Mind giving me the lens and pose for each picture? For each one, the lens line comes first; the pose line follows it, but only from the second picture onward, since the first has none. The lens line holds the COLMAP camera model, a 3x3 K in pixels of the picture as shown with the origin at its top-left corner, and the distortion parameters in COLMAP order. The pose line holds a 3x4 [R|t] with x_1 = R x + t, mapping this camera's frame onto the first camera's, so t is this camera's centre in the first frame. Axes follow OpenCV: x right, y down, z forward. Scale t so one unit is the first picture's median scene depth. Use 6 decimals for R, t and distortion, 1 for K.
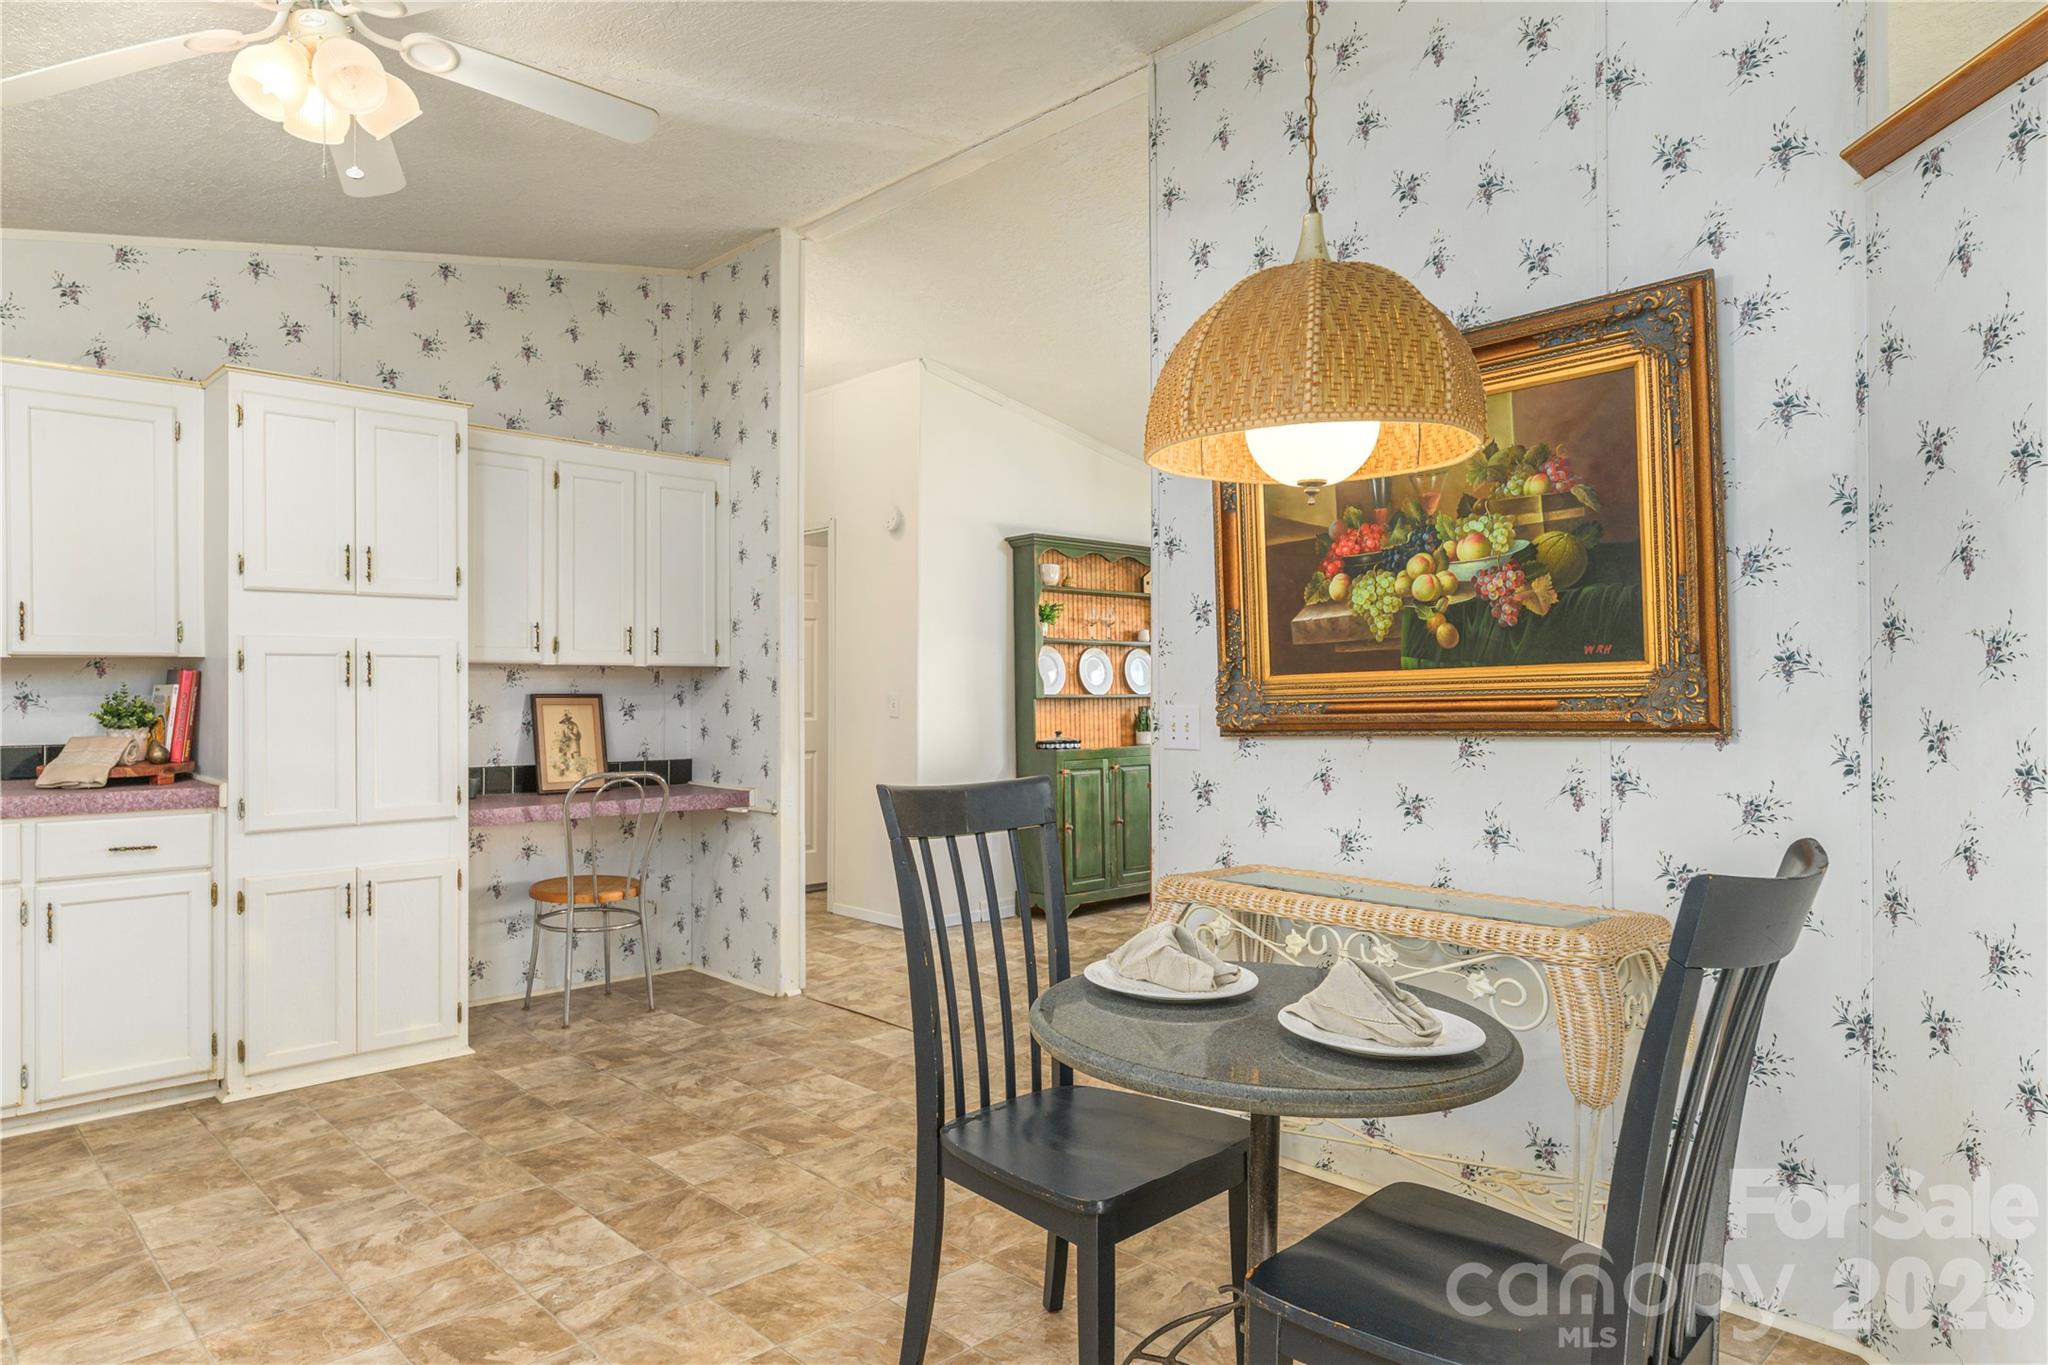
lens RADIAL K [[1219.6, 0, 1027.1], [0, 1219.6, 691.6], [0, 0, 1]] dist [-0.010163, 0.001976]
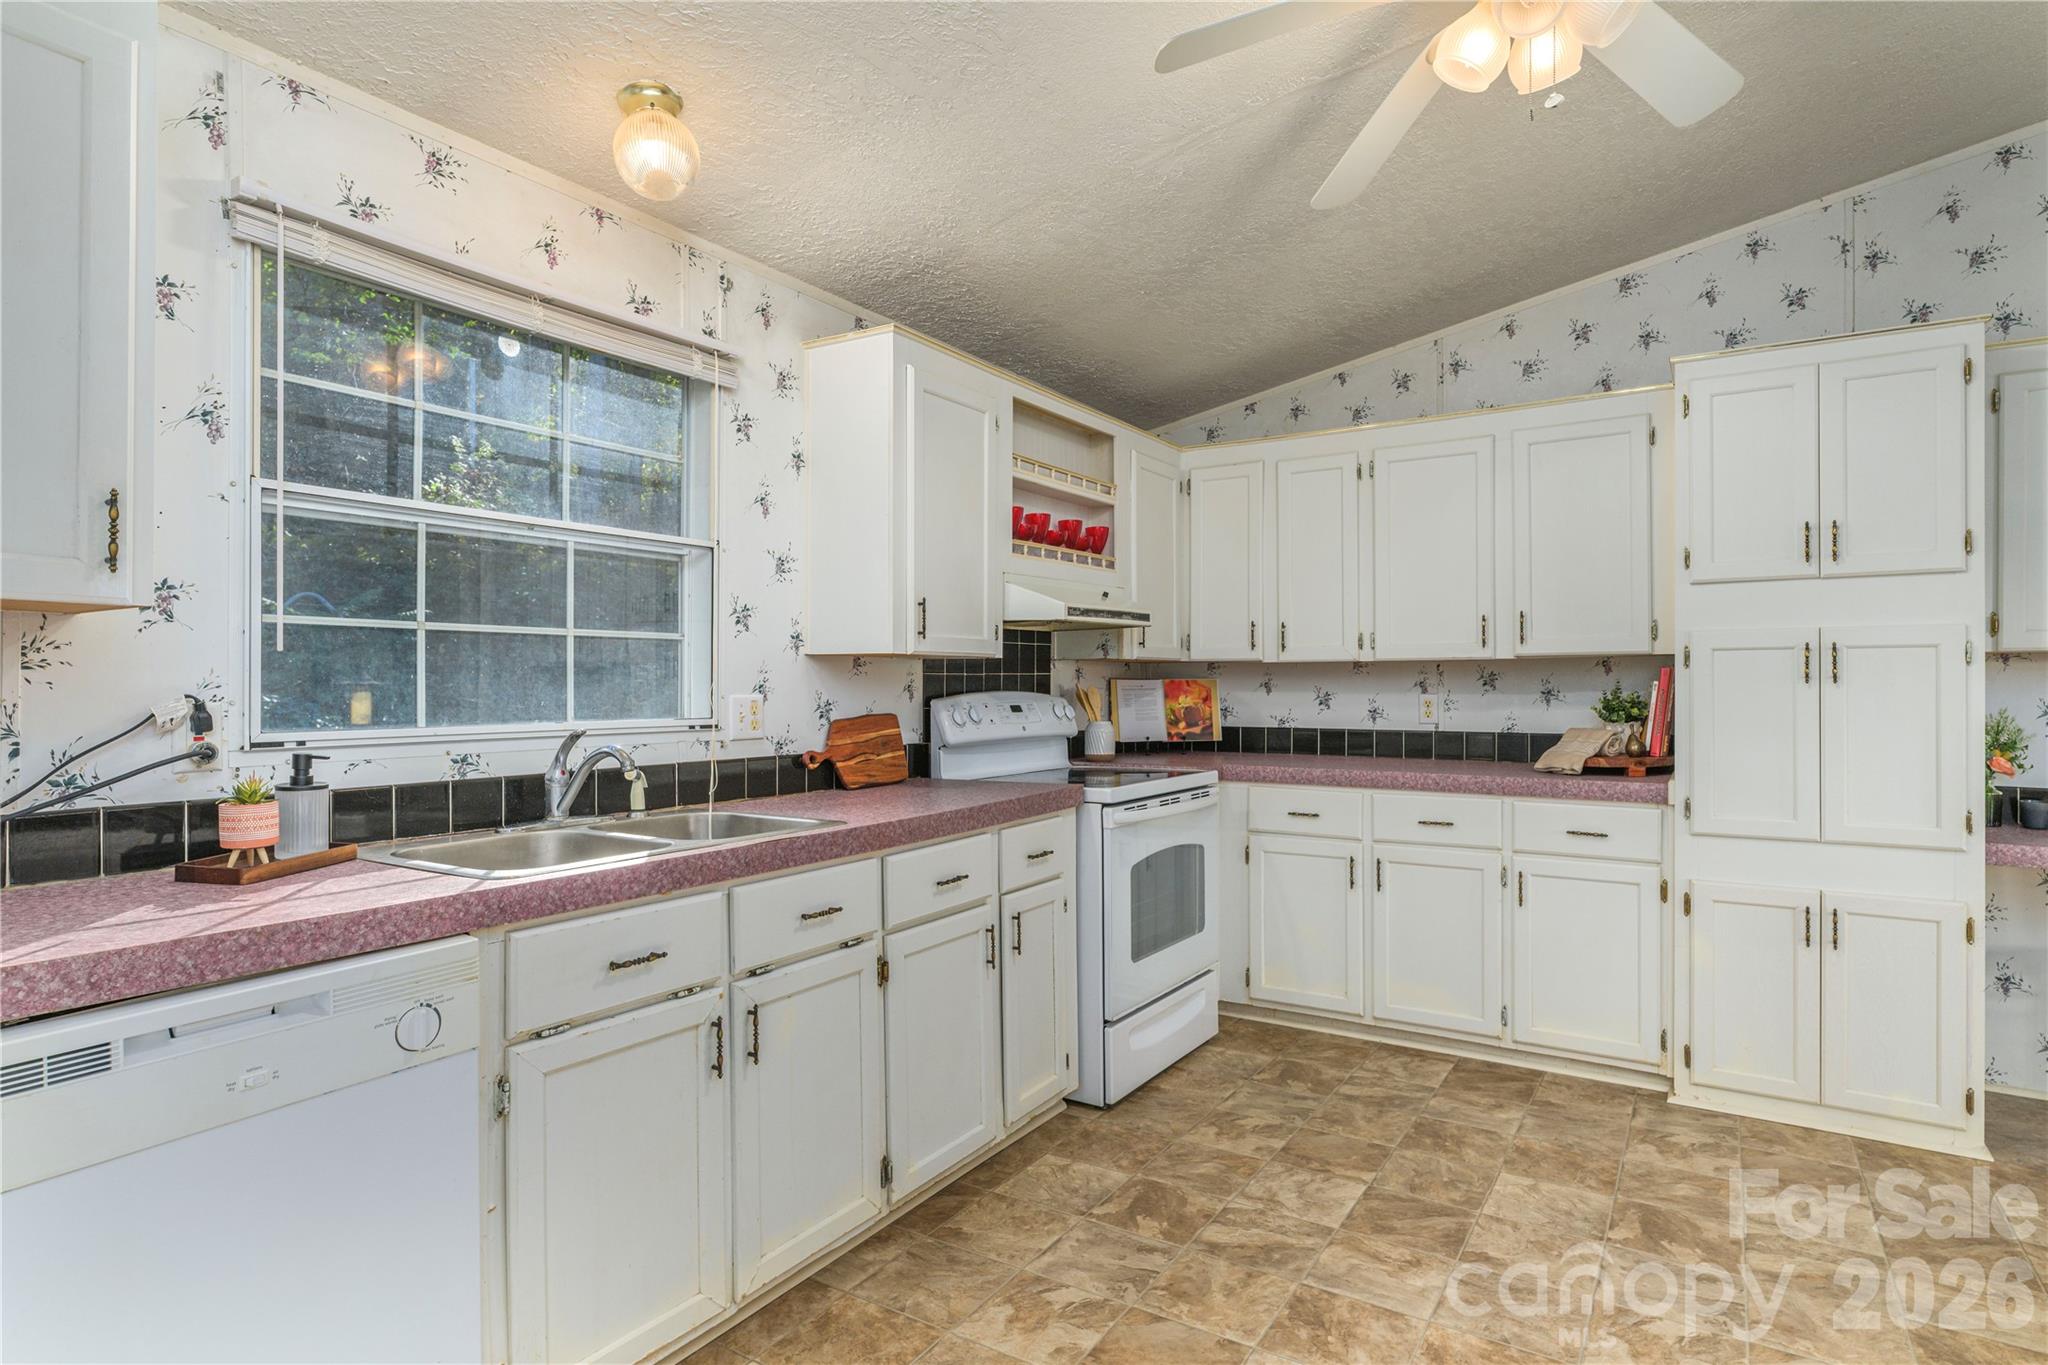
lens RADIAL K [[1099.4, 0, 1029.0], [0, 1099.4, 682.6], [0, 0, 1]] dist [0.009240, -0.000378]
pose [[0.230471, -0.001838, -0.973077, 0.092289], [-0.002419, 0.999994, -0.002462, -0.001073], [0.973076, 0.002921, 0.230465, 0.269573]]
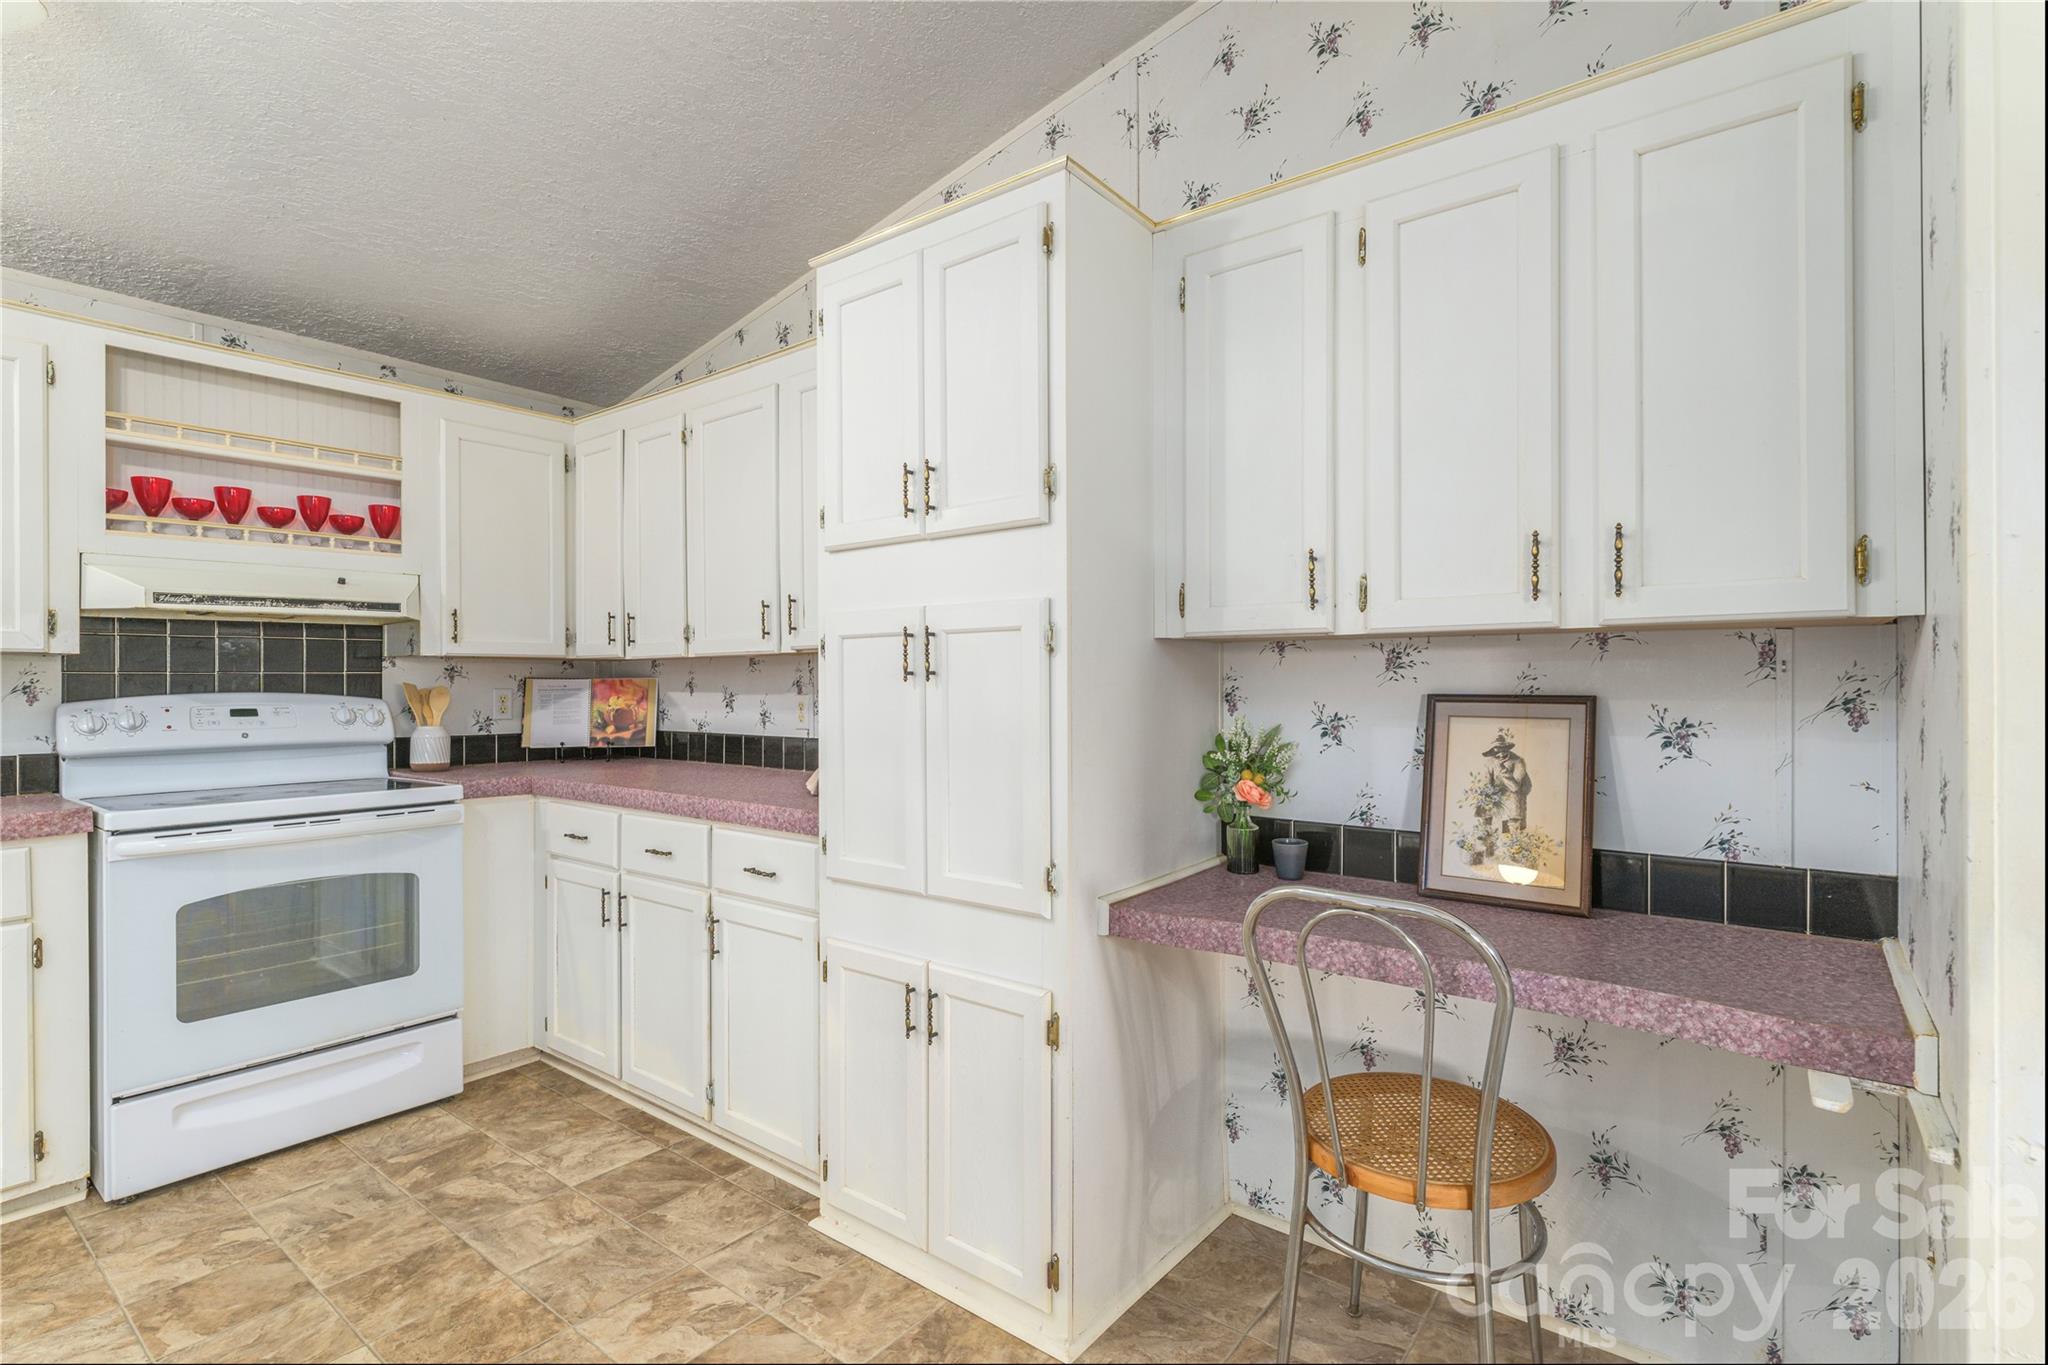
lens RADIAL K [[972.7, 0, 1022.1], [0, 972.7, 680.7], [0, 0, 1]] dist [0.003856, -0.000060]
pose [[0.132848, -0.002965, -0.991132, -0.032897], [-0.000451, 0.999995, -0.003051, -0.003077], [0.991136, 0.000853, 0.132846, 1.004909]]
